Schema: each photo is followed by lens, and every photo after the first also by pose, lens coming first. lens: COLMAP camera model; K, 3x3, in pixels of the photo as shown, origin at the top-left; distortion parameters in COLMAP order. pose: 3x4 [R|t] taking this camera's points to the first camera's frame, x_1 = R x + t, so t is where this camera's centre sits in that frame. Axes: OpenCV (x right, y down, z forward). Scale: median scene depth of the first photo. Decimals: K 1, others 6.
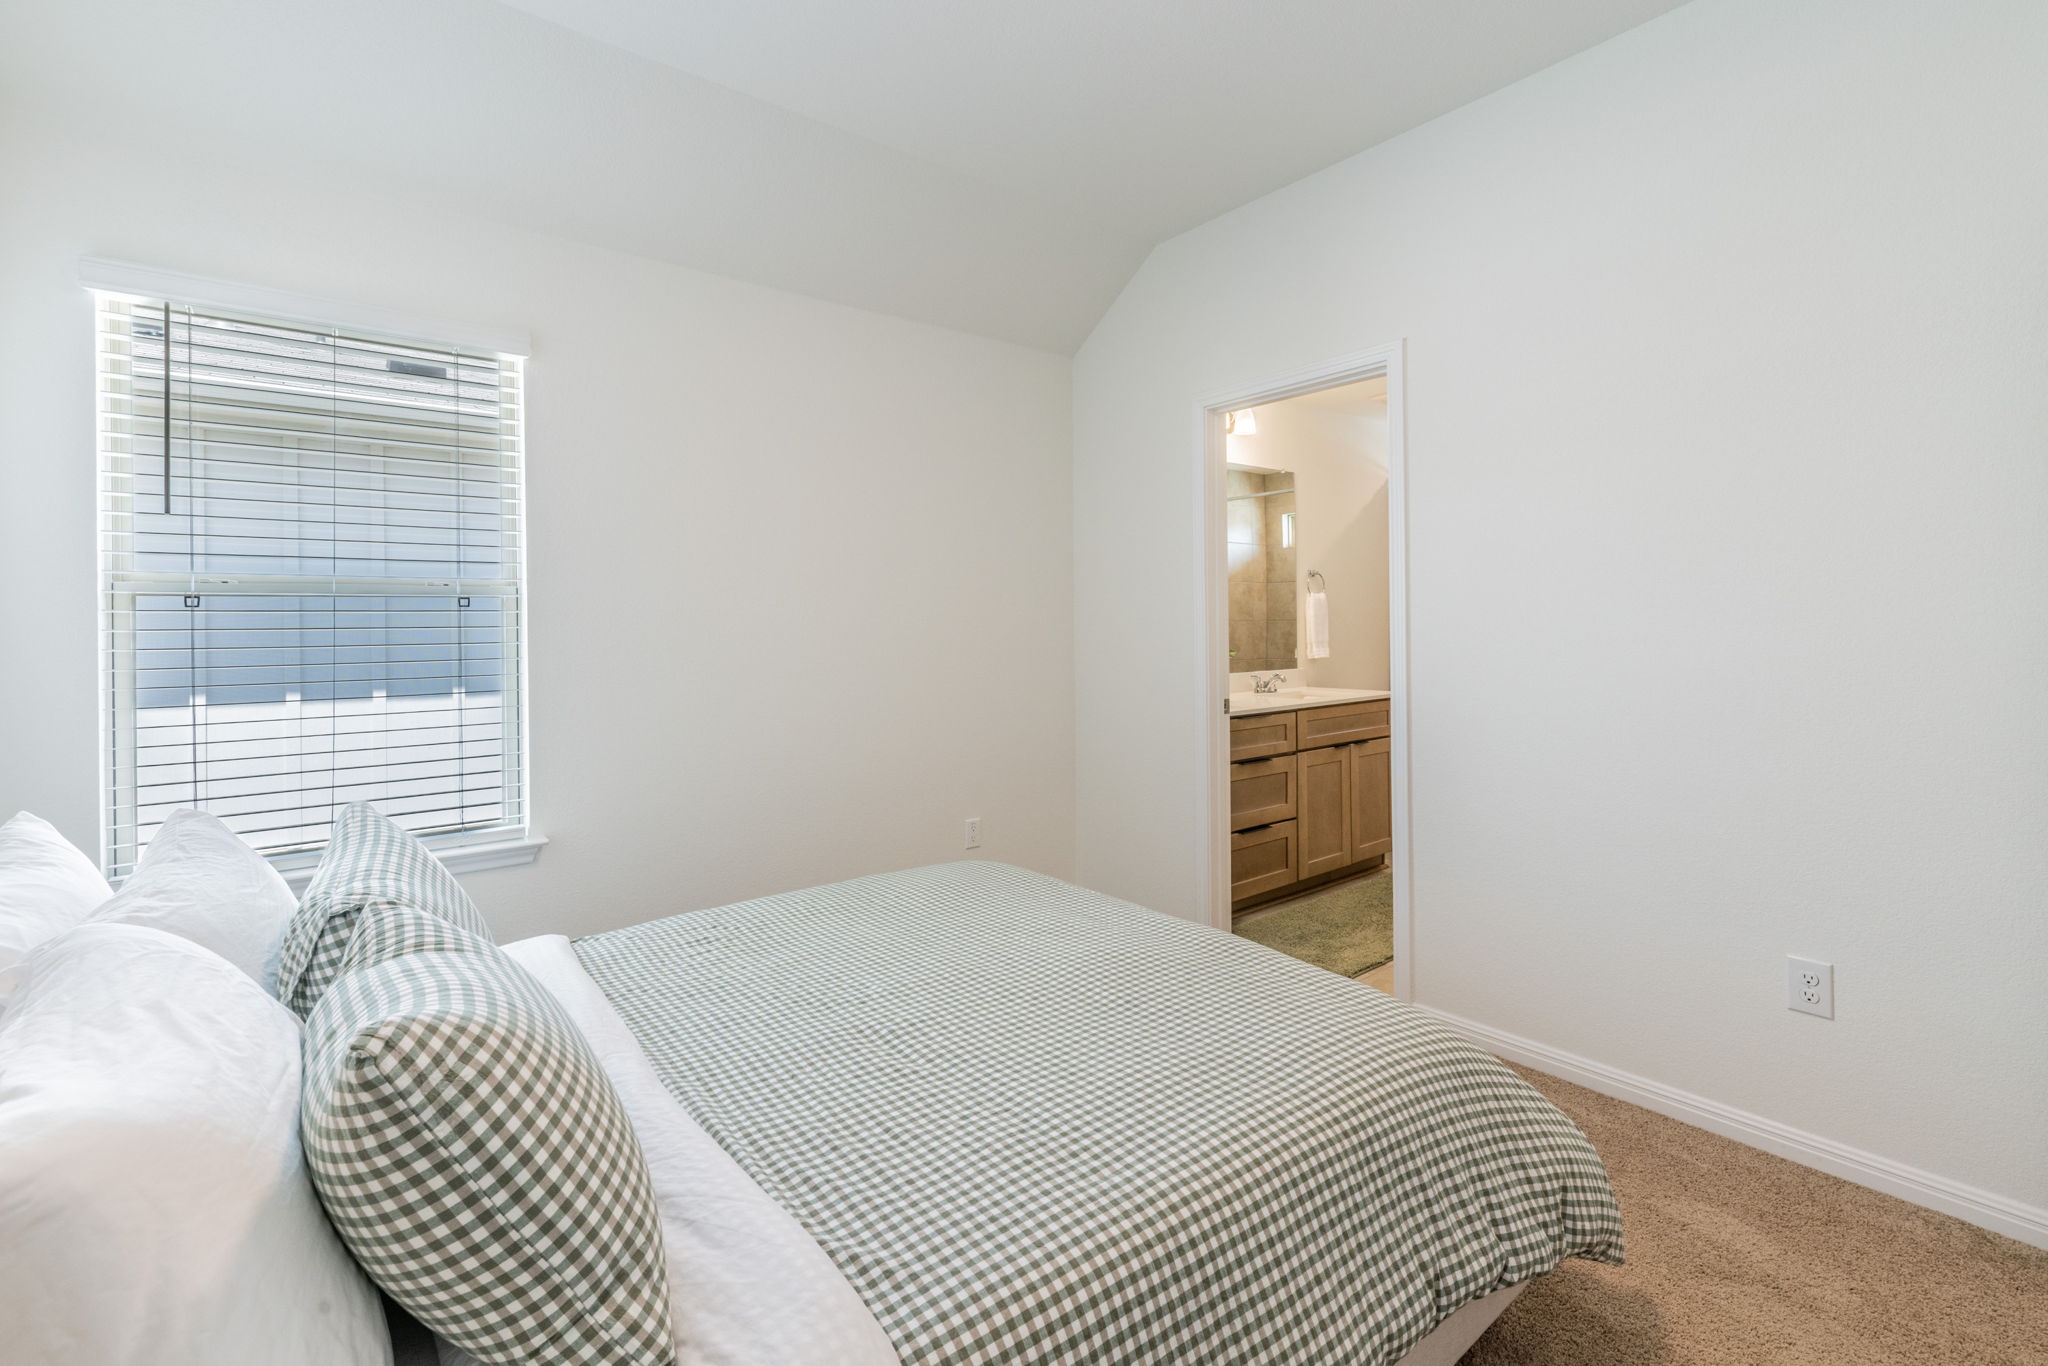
lens RADIAL K [[884.9, 0, 1029.4], [0, 884.9, 634.1], [0, 0, 1]] dist [0.003495, 0.000301]
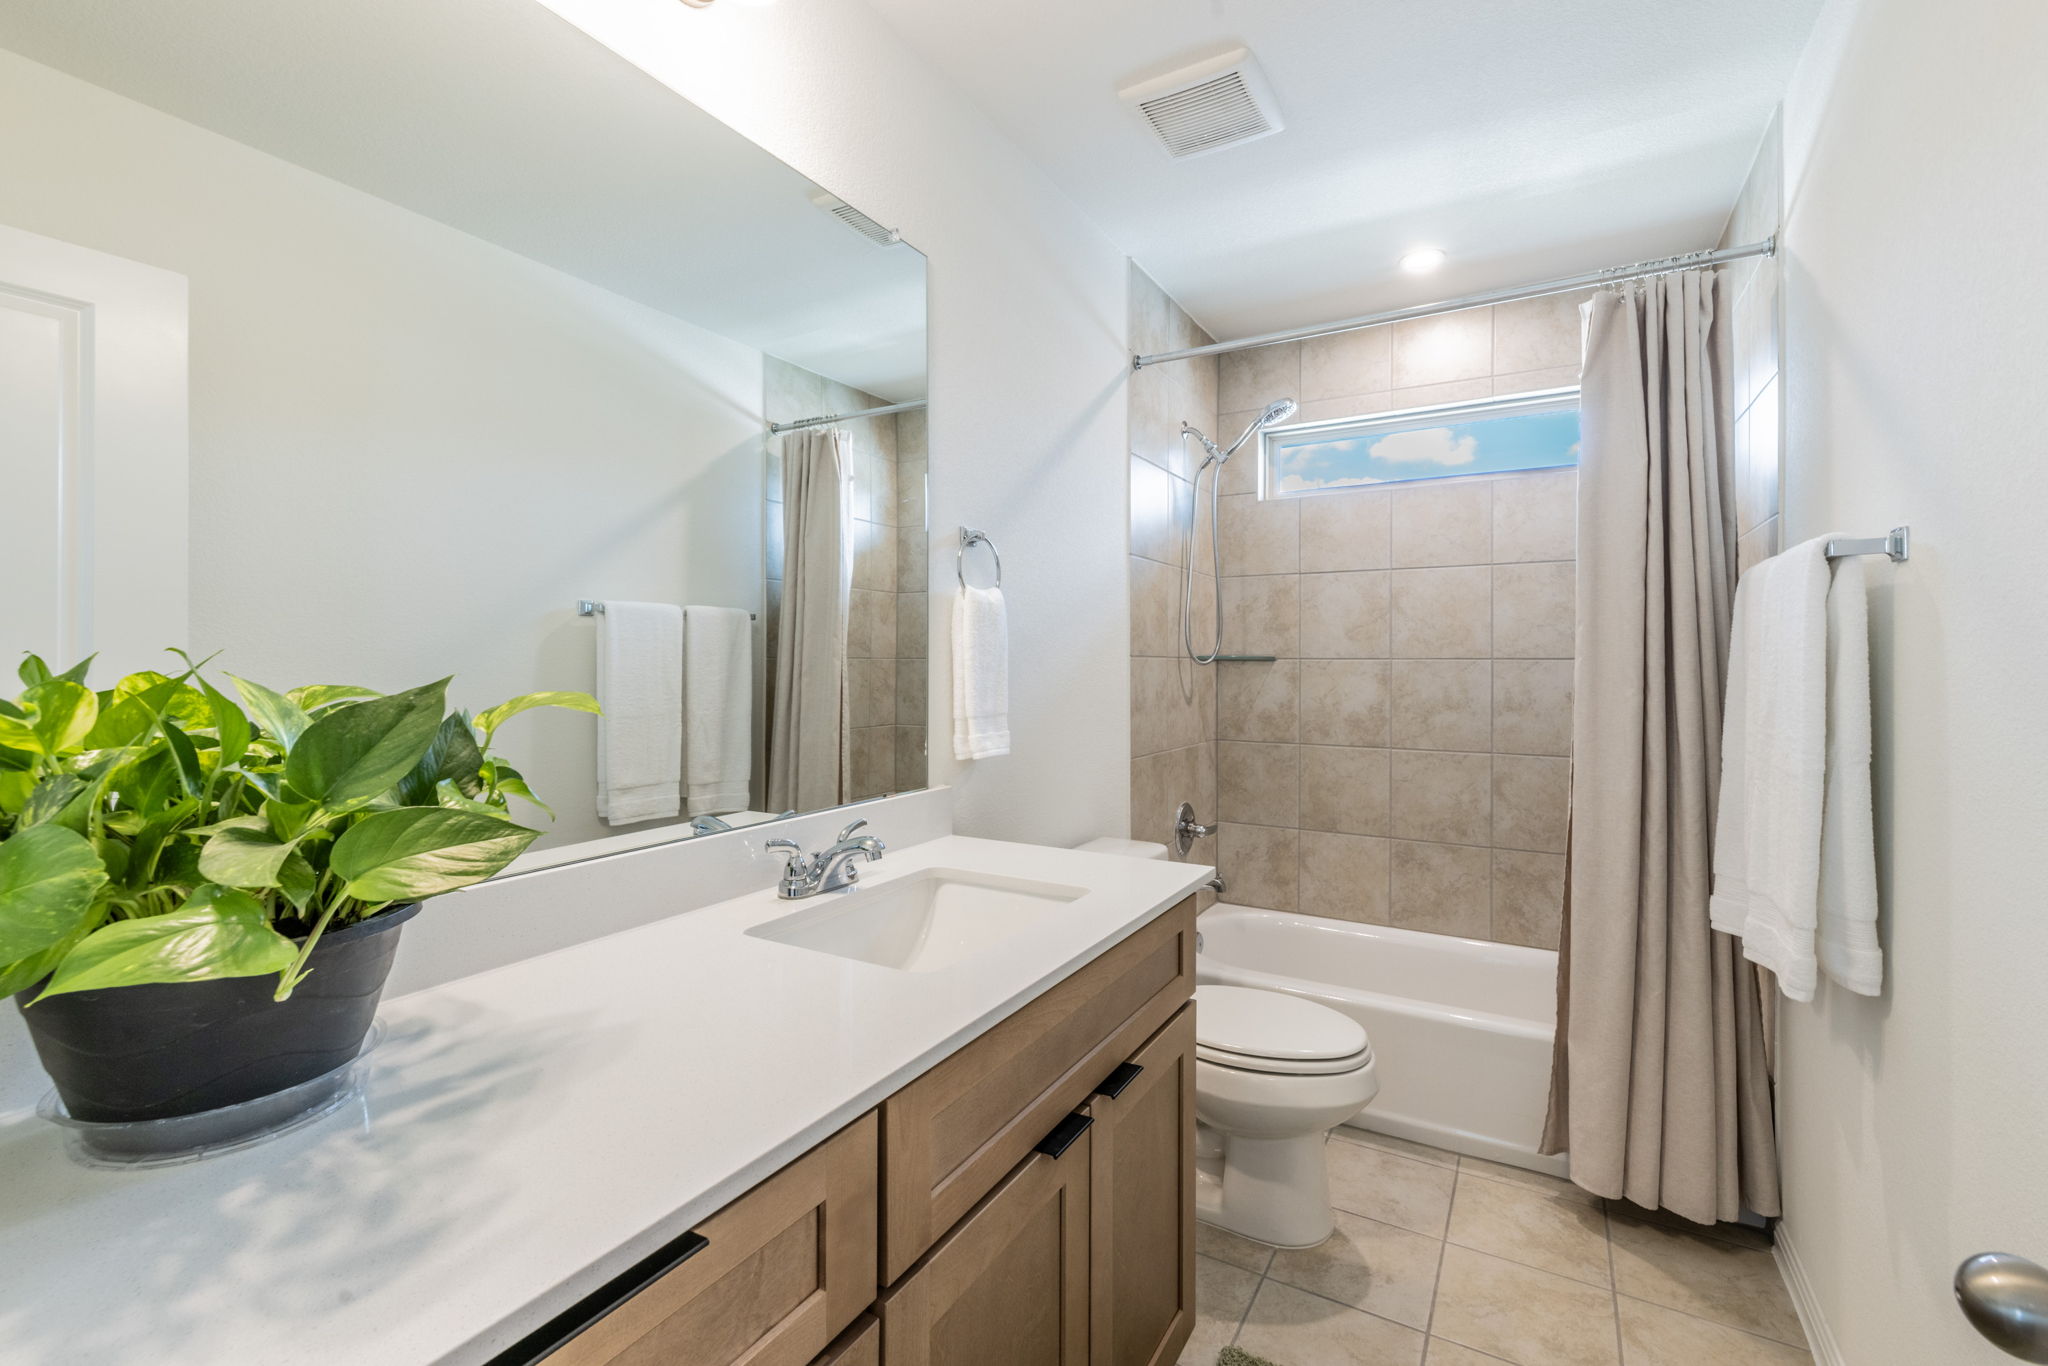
lens RADIAL K [[884.9, 0, 1019.6], [0, 884.9, 674.9], [0, 0, 1]] dist [0.003495, 0.000301]
pose [[0.937299, 0.006302, 0.348468, 0.204628], [-0.007162, 0.999974, 0.001178, -0.009440], [-0.348452, -0.003600, 0.937320, 0.627140]]
